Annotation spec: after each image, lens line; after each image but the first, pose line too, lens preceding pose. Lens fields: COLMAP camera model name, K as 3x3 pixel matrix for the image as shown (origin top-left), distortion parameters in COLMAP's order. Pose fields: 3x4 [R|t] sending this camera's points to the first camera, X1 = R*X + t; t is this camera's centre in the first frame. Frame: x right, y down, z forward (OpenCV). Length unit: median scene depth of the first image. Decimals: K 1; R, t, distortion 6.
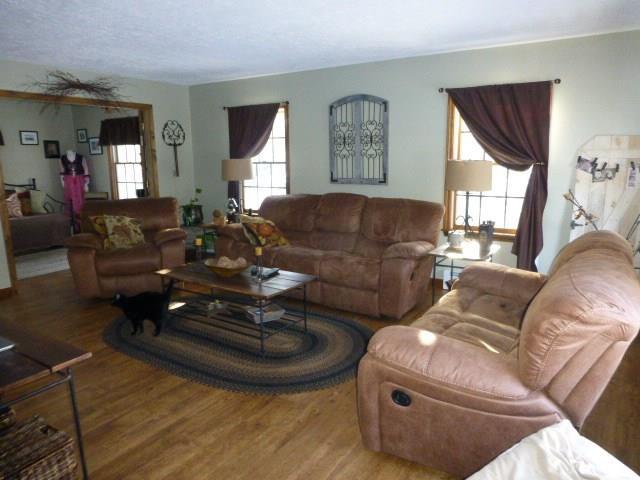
lens RADIAL K [[459.1, 0, 319.8], [0, 459.1, 239.0], [0, 0, 1]] dist [-0.024529, 0.000524]
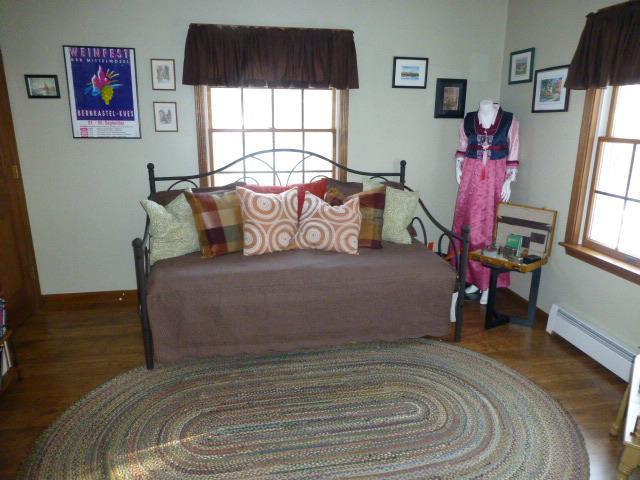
lens RADIAL K [[459.1, 0, 321.6], [0, 459.1, 238.9], [0, 0, 1]] dist [-0.024529, 0.000524]
pose [[0.686937, 0.204844, -0.697250, -0.329896], [-0.150268, 0.978754, 0.139501, -0.104293], [0.711012, 0.008946, 0.703123, 0.588437]]
